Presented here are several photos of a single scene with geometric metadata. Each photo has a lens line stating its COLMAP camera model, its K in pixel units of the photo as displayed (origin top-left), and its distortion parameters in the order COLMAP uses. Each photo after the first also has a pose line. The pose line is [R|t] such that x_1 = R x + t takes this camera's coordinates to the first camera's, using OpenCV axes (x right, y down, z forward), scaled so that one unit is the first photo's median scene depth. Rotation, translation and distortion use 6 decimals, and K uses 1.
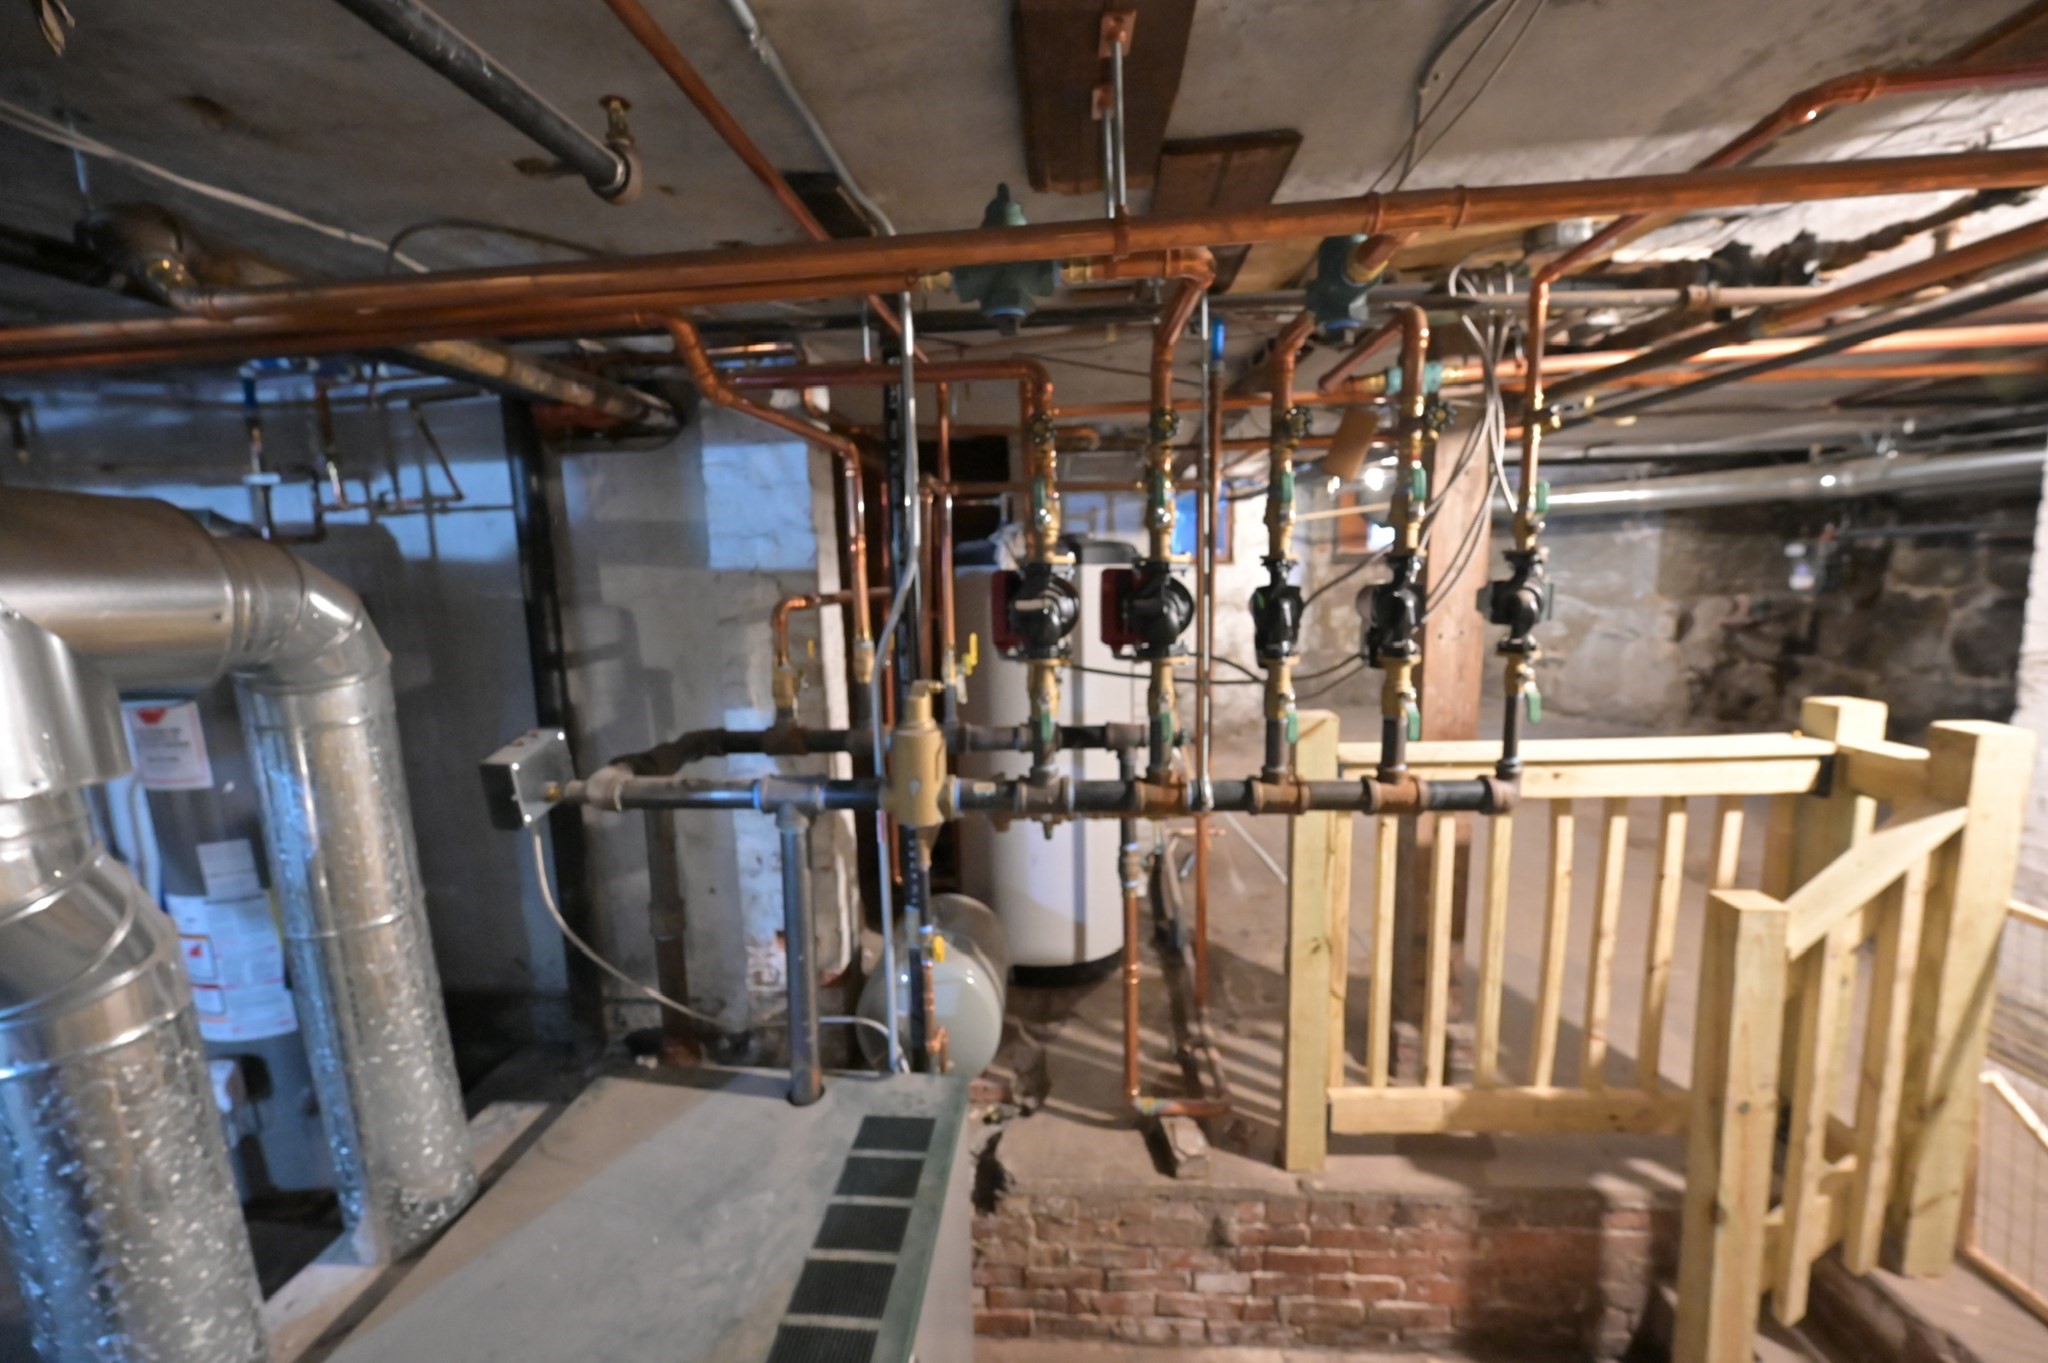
lens RADIAL K [[799.3, 0, 1020.7], [0, 799.3, 682.9], [0, 0, 1]] dist [-0.000083, -0.002445]
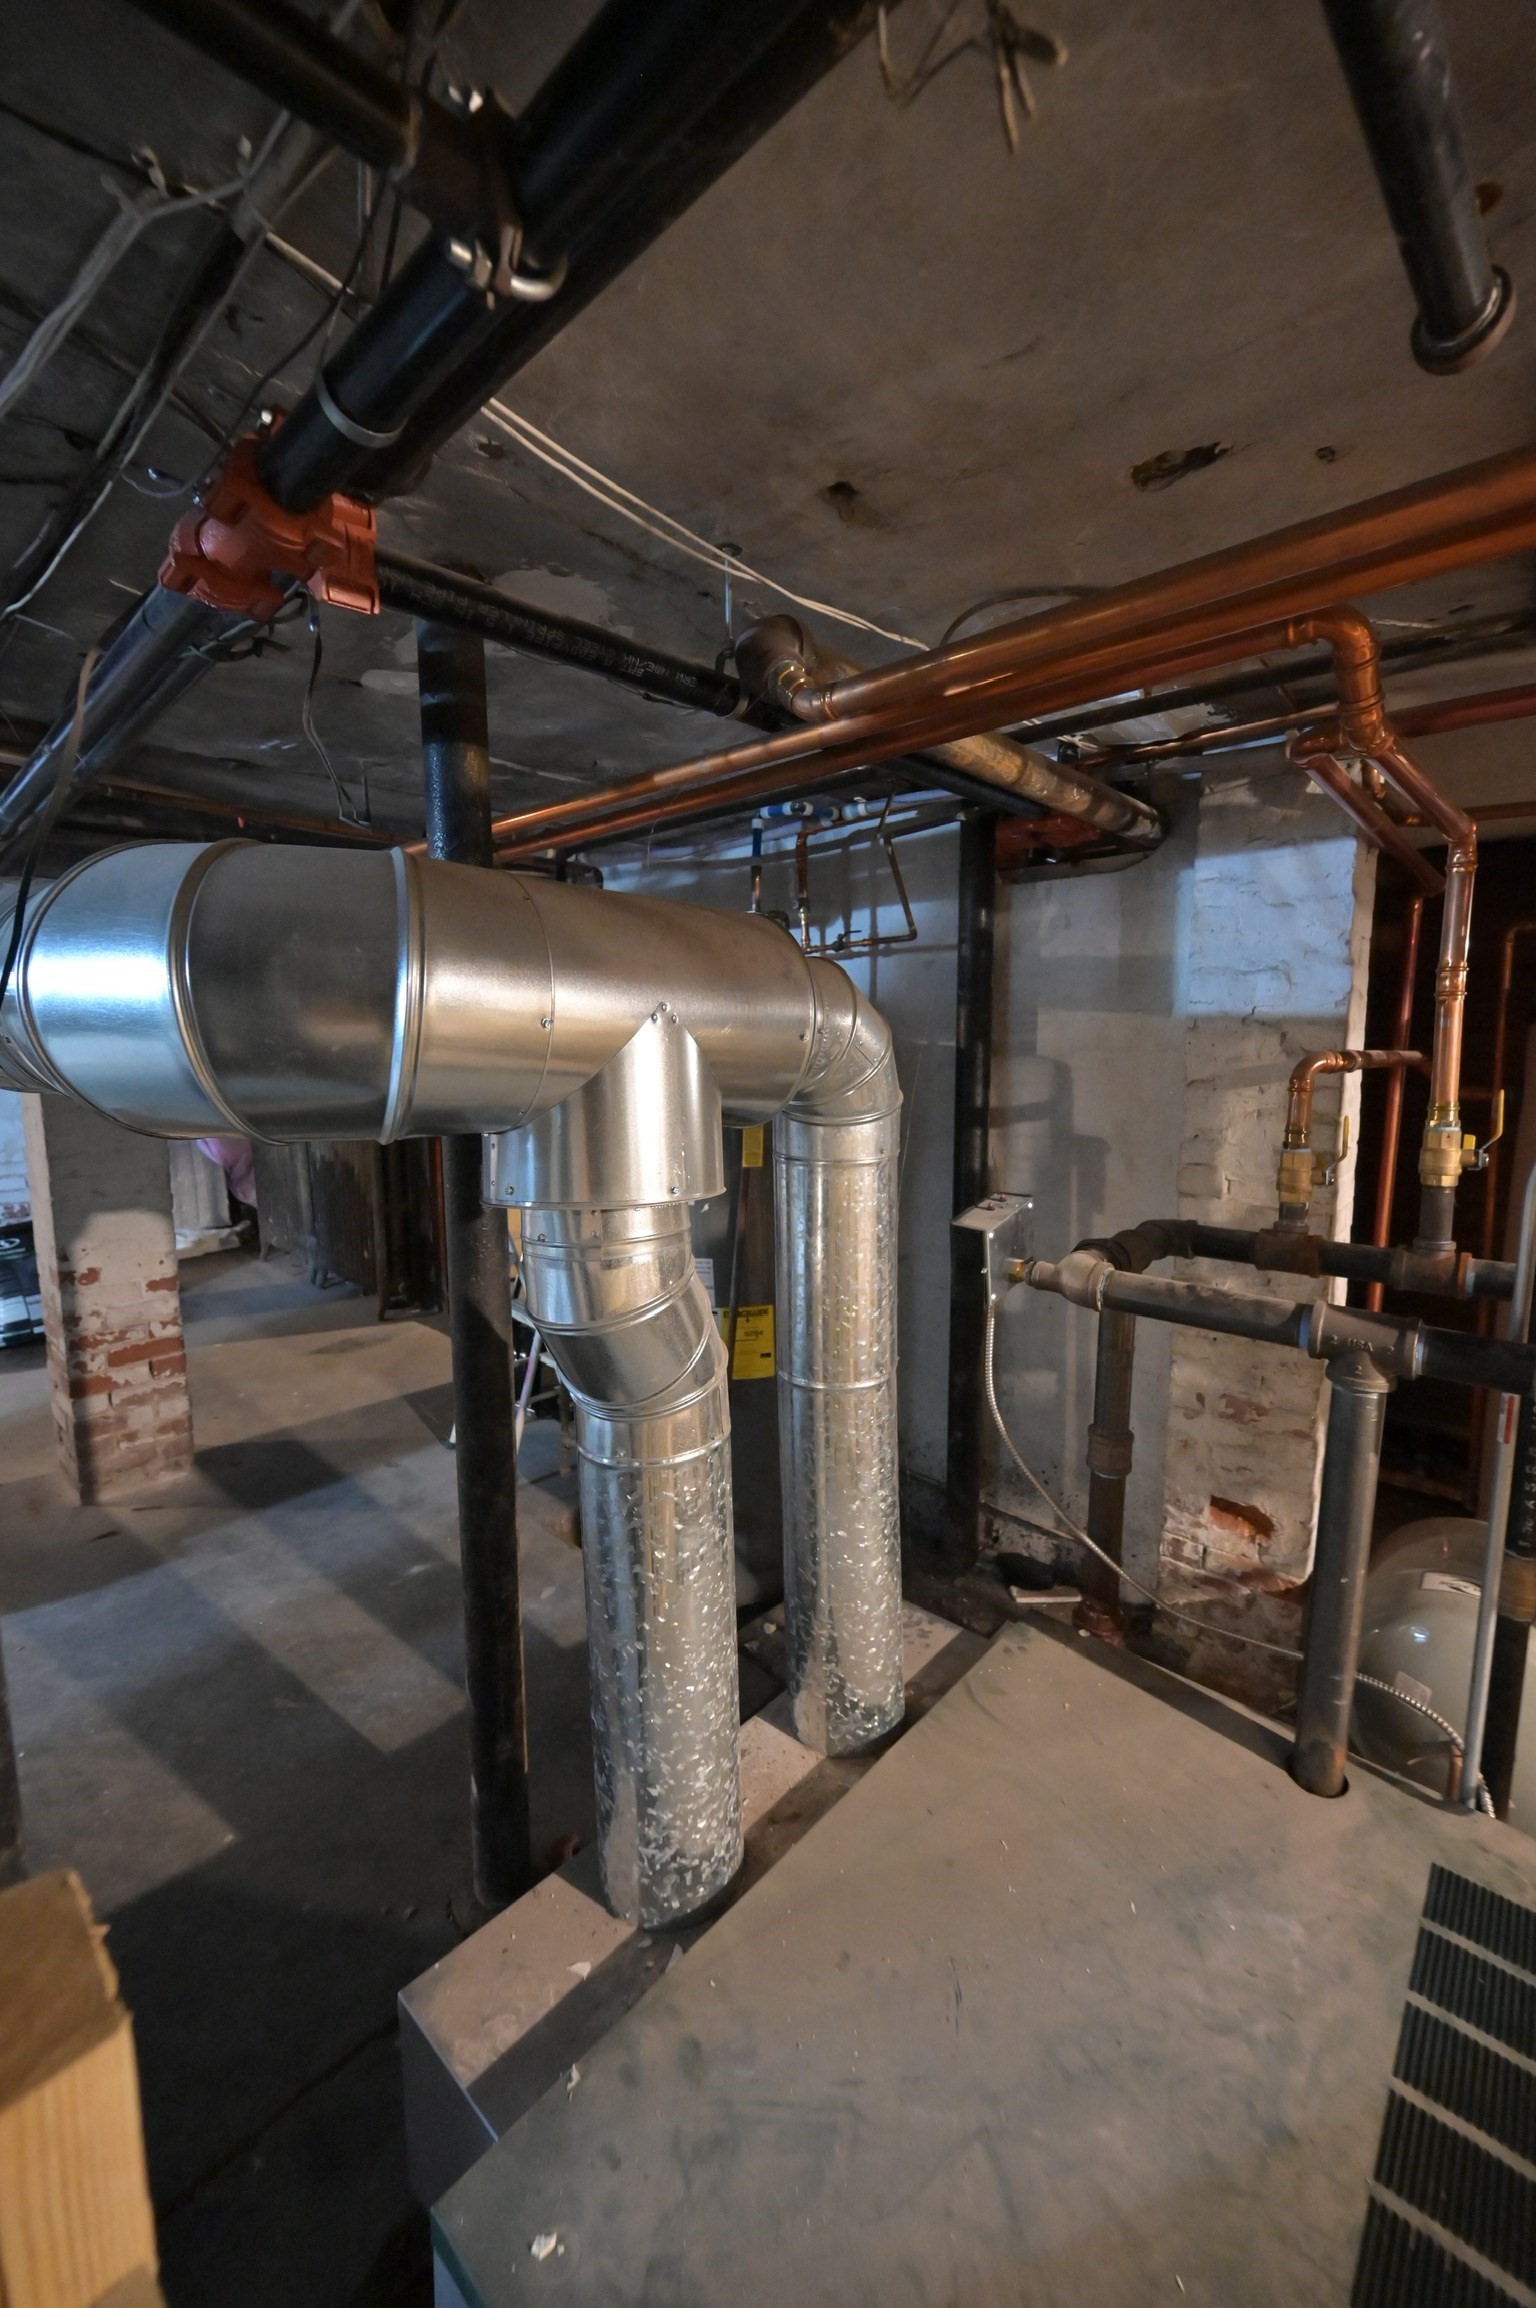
lens RADIAL K [[900.8, 0, 768.0], [0, 900.8, 1154.0], [0, 0, 1]] dist [-0.000083, -0.002445]
pose [[0.791464, 0.103047, -0.602466, -0.191937], [-0.108780, 0.993697, 0.027058, 0.014506], [0.601457, 0.044121, 0.797686, 0.069139]]
